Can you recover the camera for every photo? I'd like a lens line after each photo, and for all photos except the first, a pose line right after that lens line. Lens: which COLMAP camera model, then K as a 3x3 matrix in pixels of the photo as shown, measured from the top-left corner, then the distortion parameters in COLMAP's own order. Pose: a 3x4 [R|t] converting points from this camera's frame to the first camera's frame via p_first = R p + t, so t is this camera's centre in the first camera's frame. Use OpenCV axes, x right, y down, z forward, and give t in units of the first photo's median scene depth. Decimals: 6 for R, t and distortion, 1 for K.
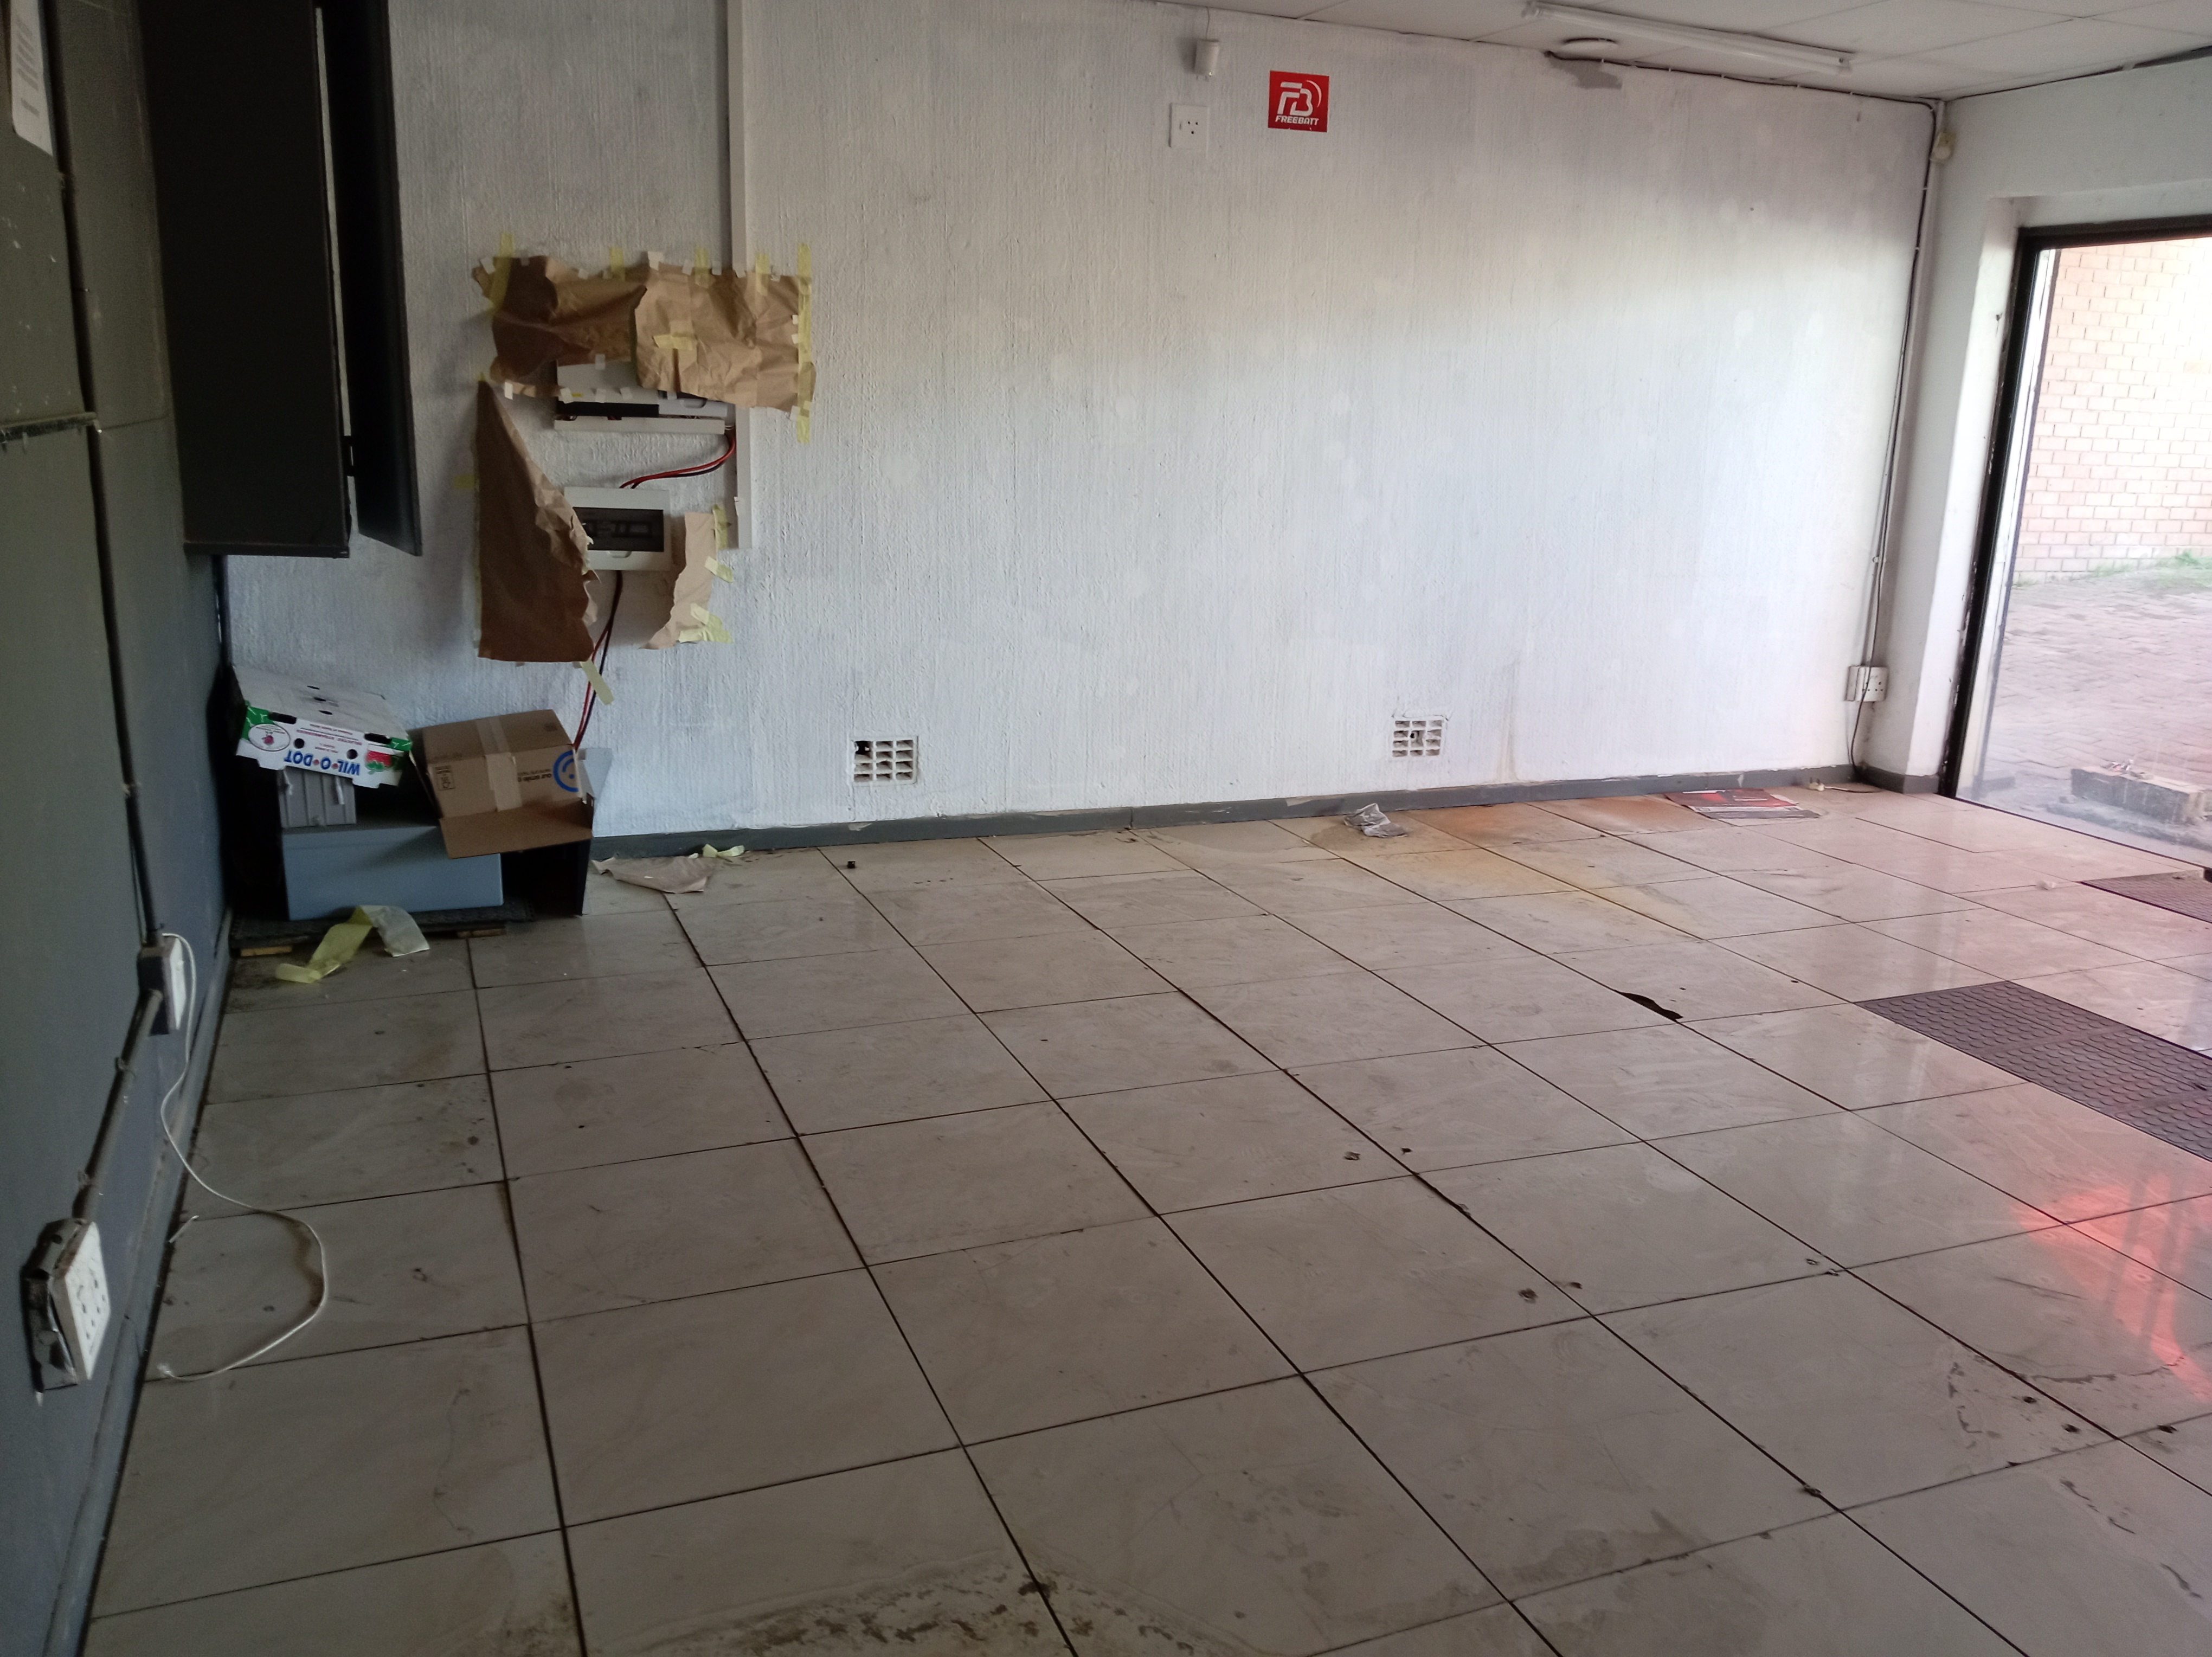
lens RADIAL K [[1727.7, 0, 1107.9], [0, 1727.7, 821.5], [0, 0, 1]] dist [0.075518, -0.108067]
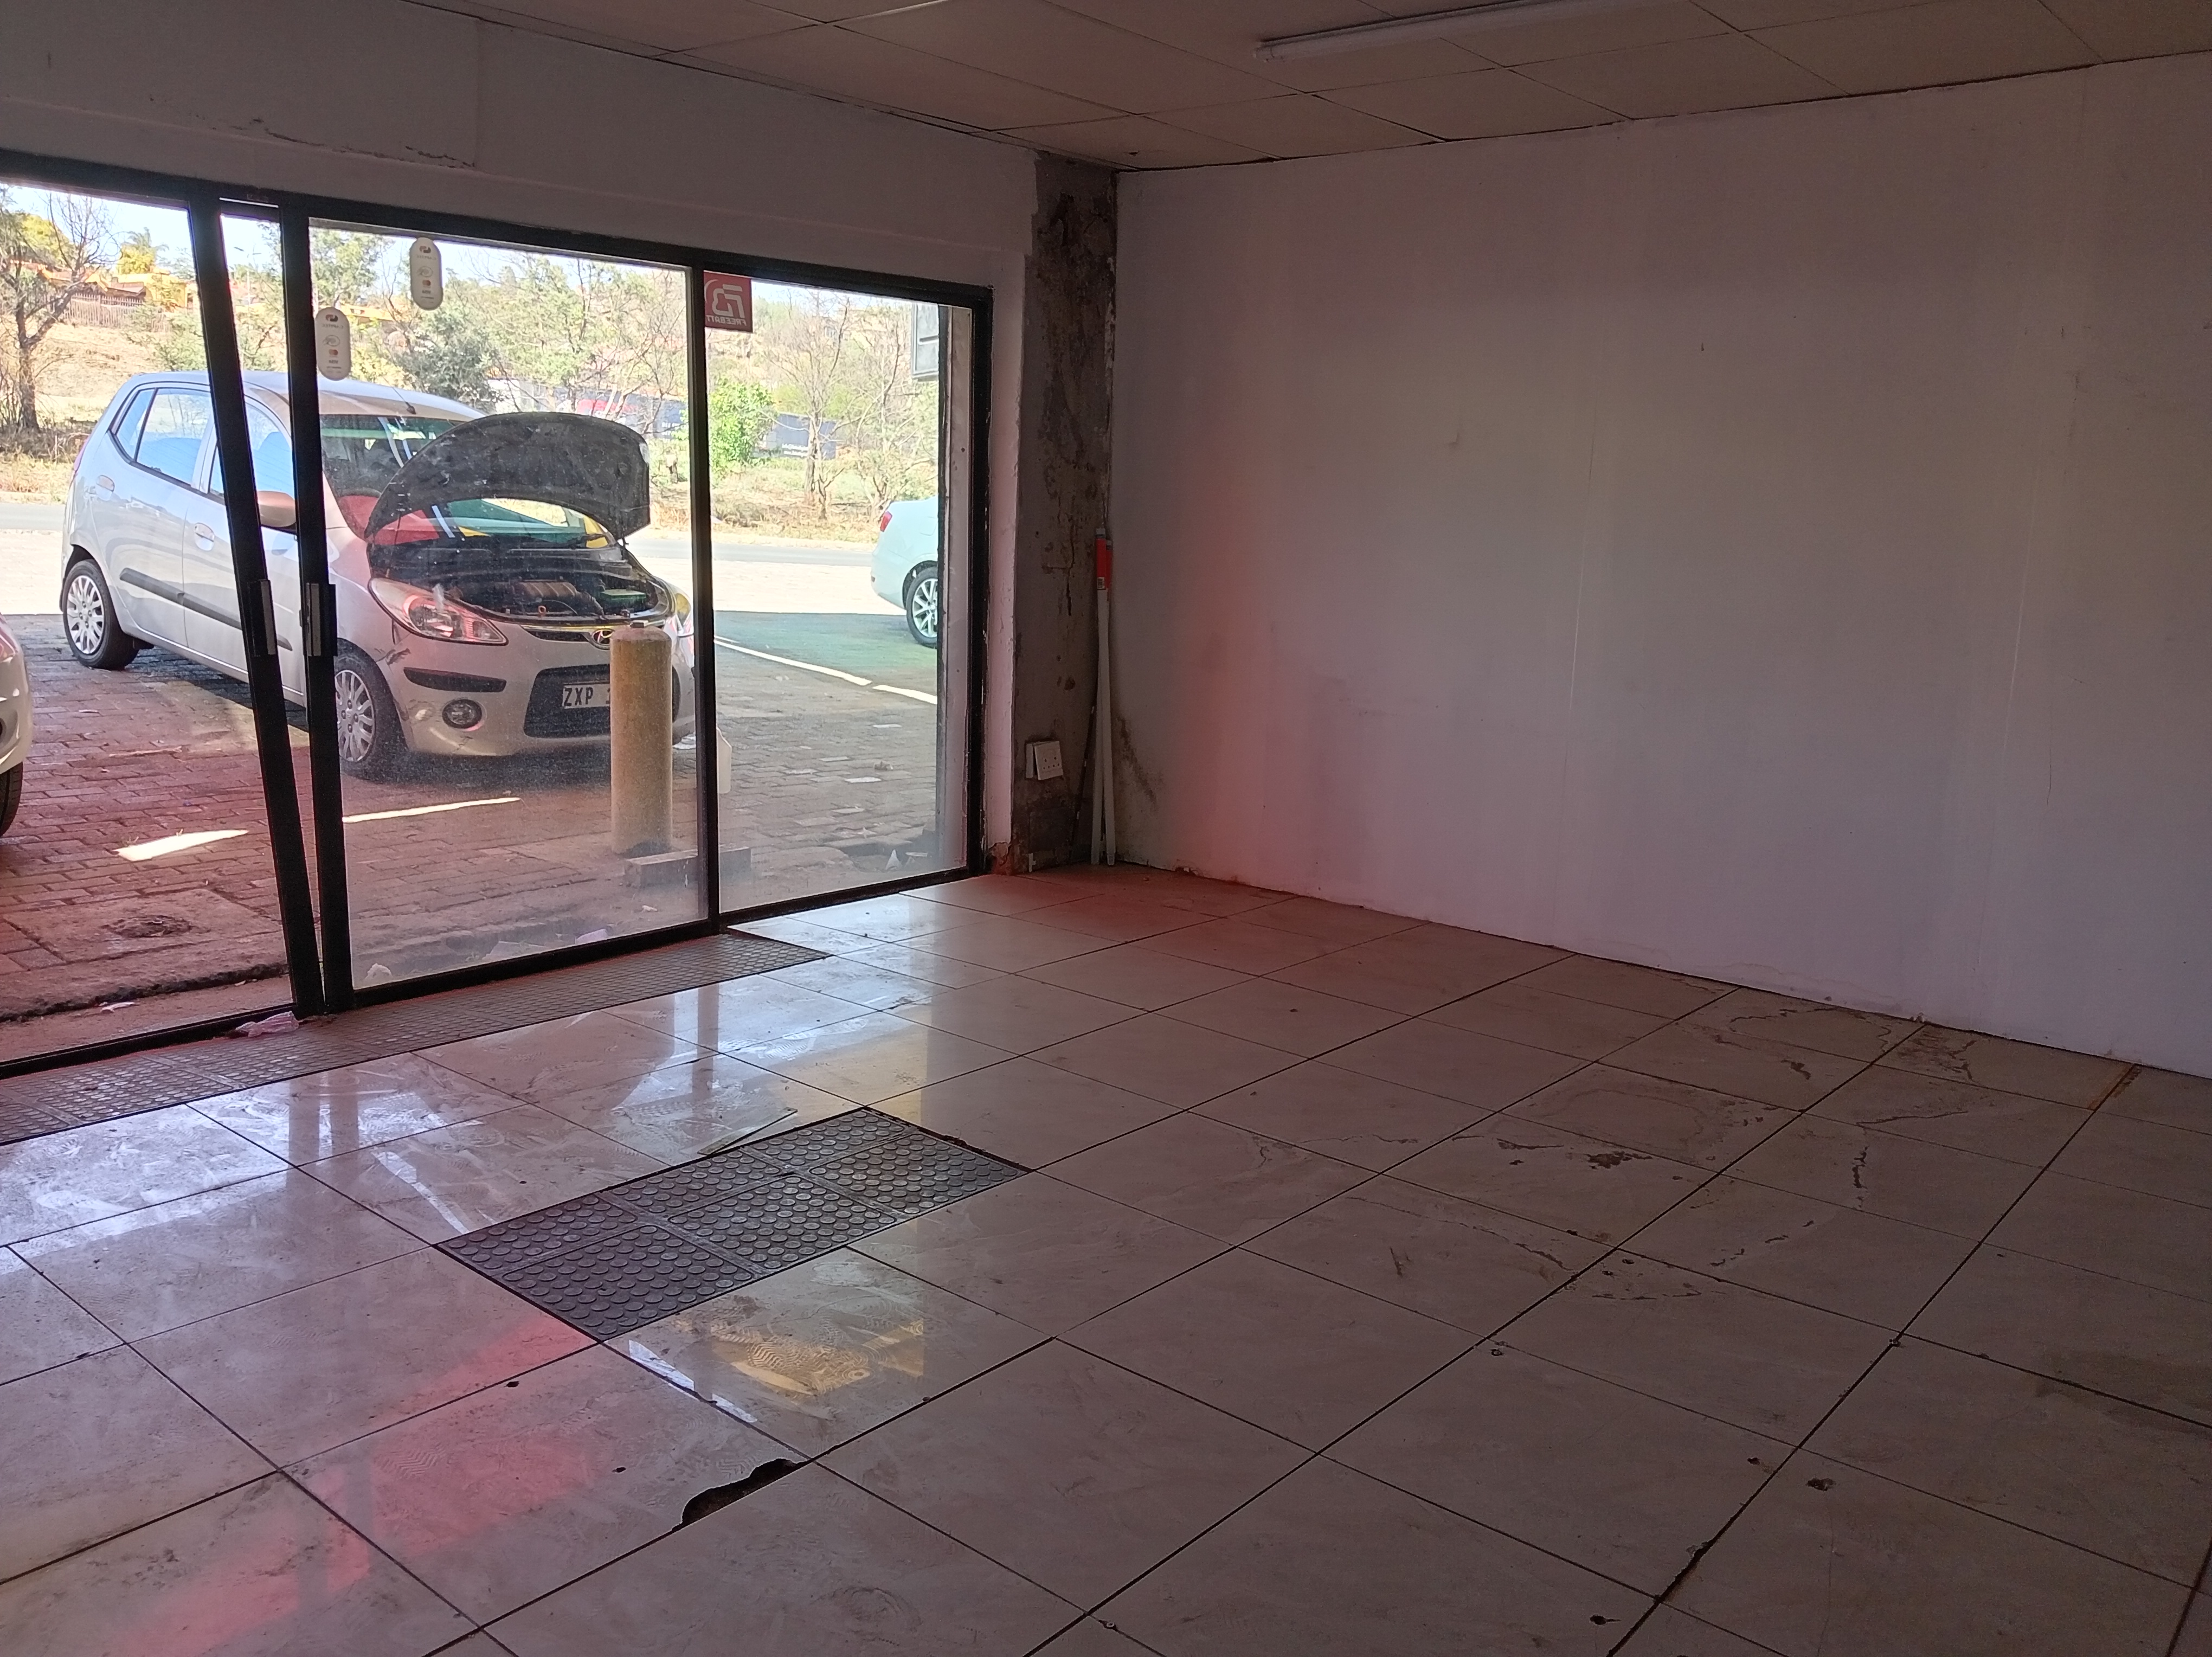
lens RADIAL K [[1727.7, 0, 1108.7], [0, 1727.7, 827.1], [0, 0, 1]] dist [0.075518, -0.108067]
pose [[-0.467865, -0.214839, 0.857290, -0.198951], [0.159716, 0.933481, 0.321097, -0.270719], [-0.869249, 0.287153, -0.402430, 1.077919]]
